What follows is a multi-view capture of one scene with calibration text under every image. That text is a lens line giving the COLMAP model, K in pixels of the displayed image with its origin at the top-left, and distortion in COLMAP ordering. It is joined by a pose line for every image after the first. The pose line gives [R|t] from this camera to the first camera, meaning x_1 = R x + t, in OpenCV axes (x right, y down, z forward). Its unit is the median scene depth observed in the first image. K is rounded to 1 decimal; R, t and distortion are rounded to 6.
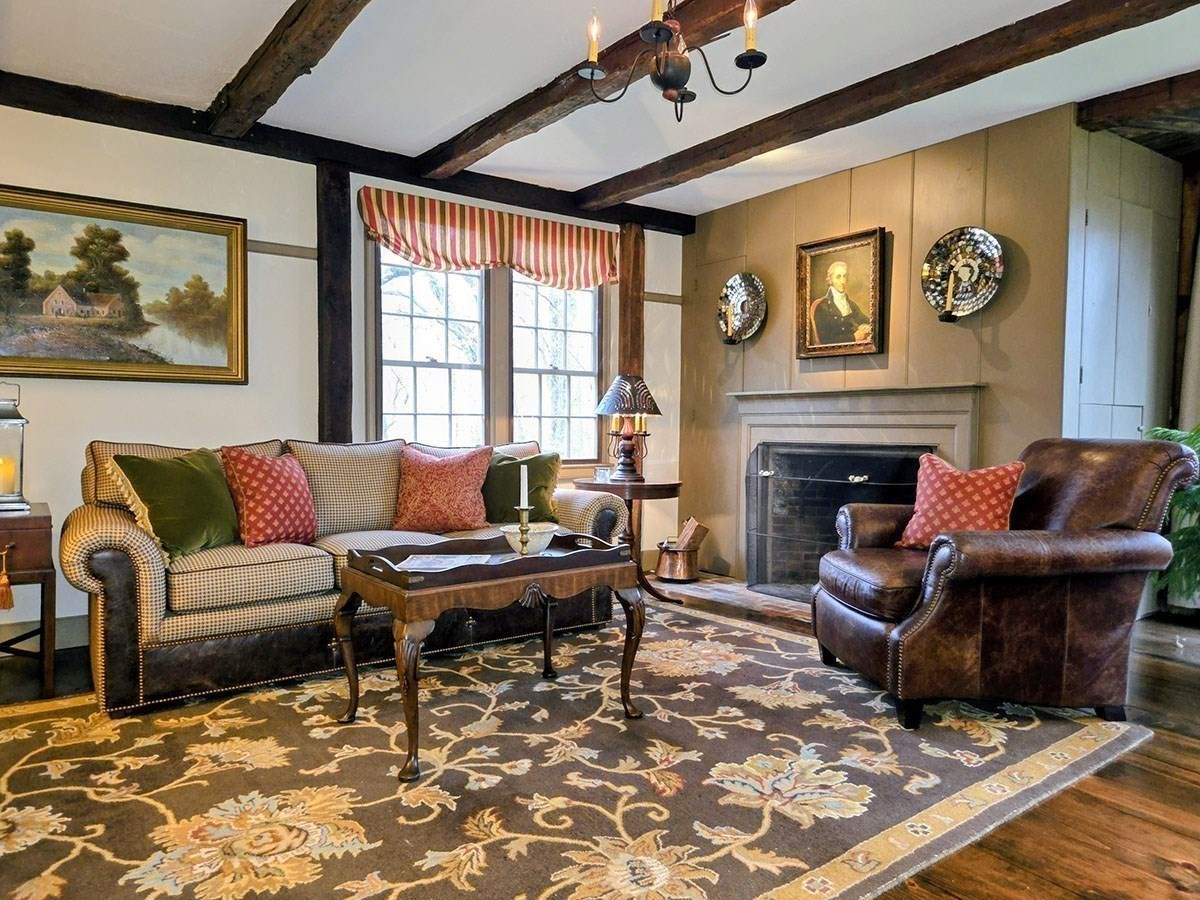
lens RADIAL K [[821.0, 0, 605.1], [0, 821.0, 450.0], [0, 0, 1]] dist [0.037158, -0.024807]
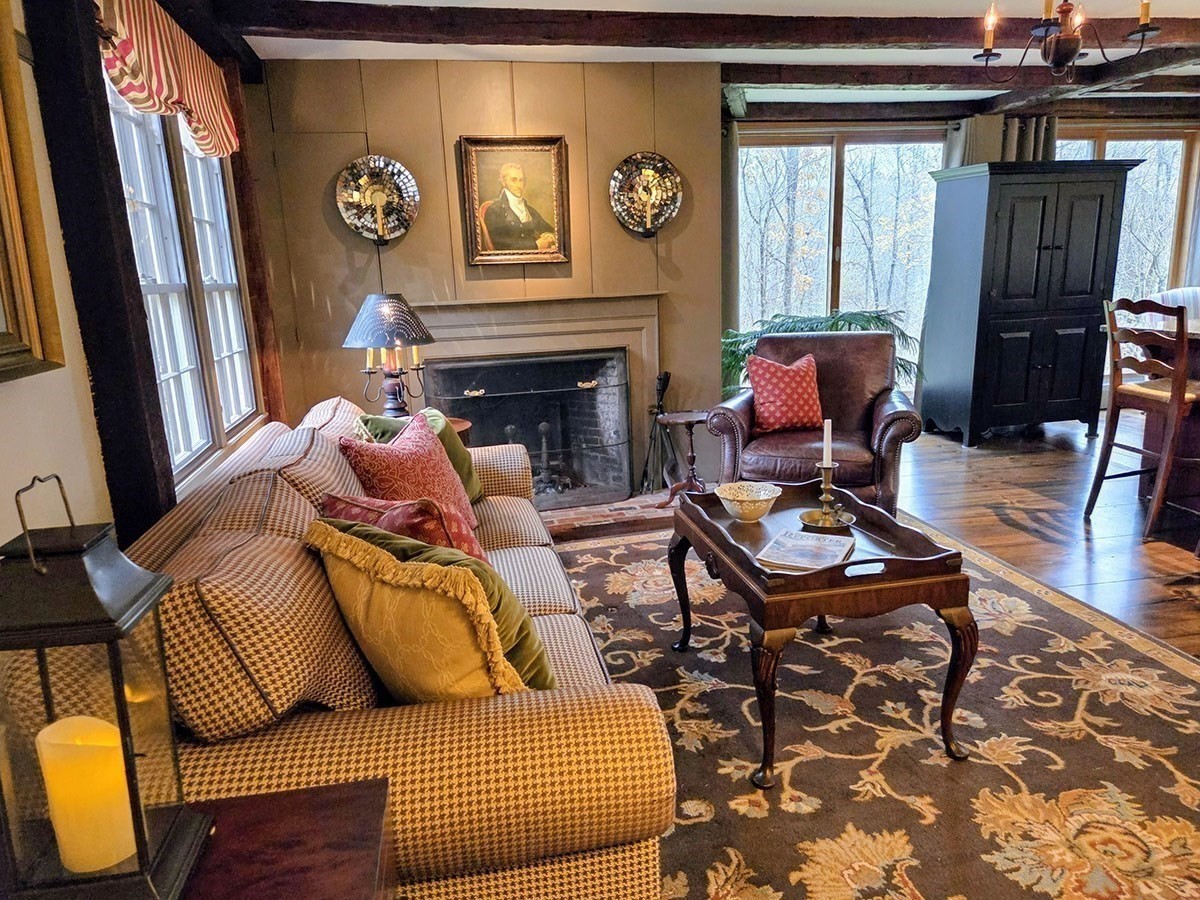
lens RADIAL K [[821.0, 0, 599.5], [0, 821.0, 457.5], [0, 0, 1]] dist [0.037158, -0.024807]
pose [[0.421345, -0.222490, 0.879185, -0.711293], [0.070475, 0.974541, 0.212846, -0.108738], [-0.904158, -0.027721, 0.426298, 0.578845]]
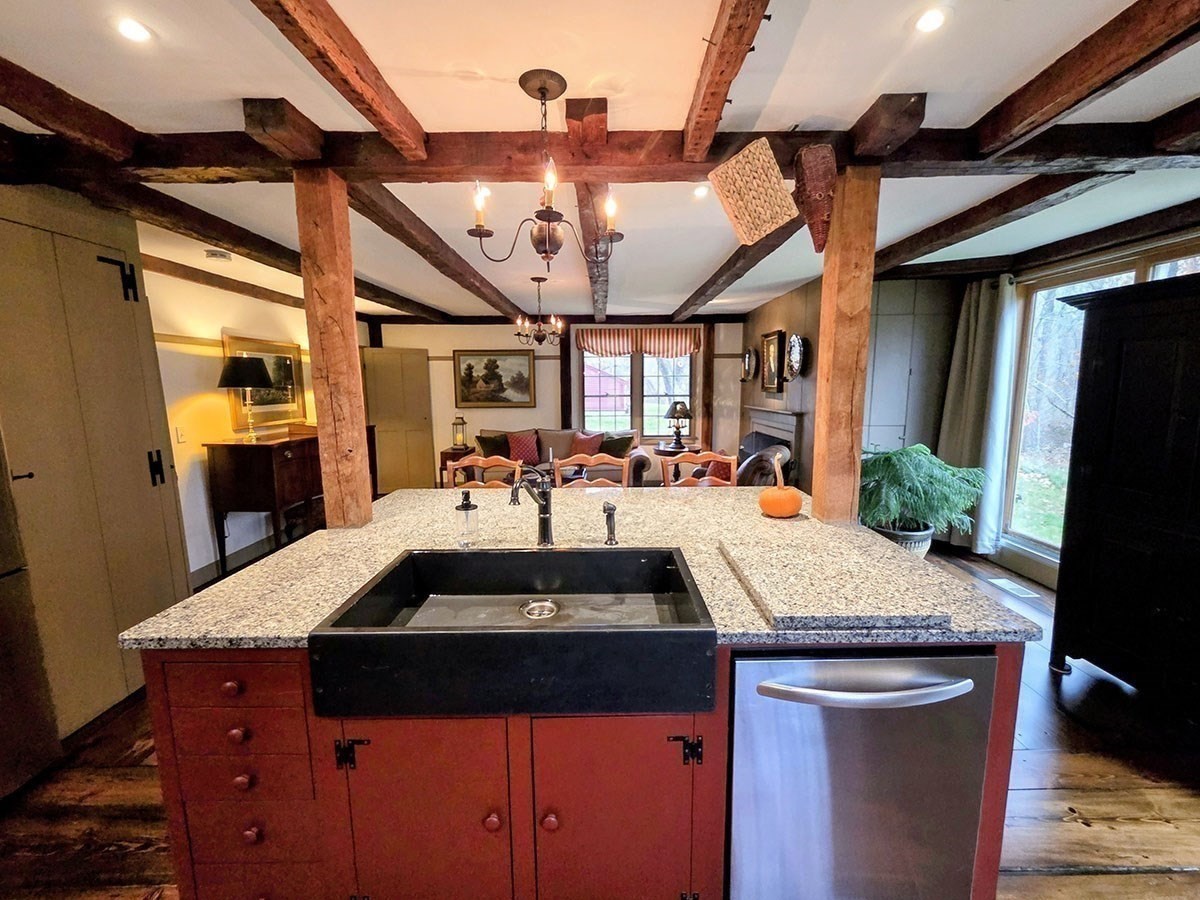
lens RADIAL K [[507.4, 0, 600.2], [0, 507.4, 450.4], [0, 0, 1]] dist [0.007348, -0.000800]
pose [[0.794417, 0.070618, -0.603253, 0.869378], [-0.004535, 0.993880, 0.110373, -0.135054], [0.607356, -0.084946, 0.789876, -0.278497]]
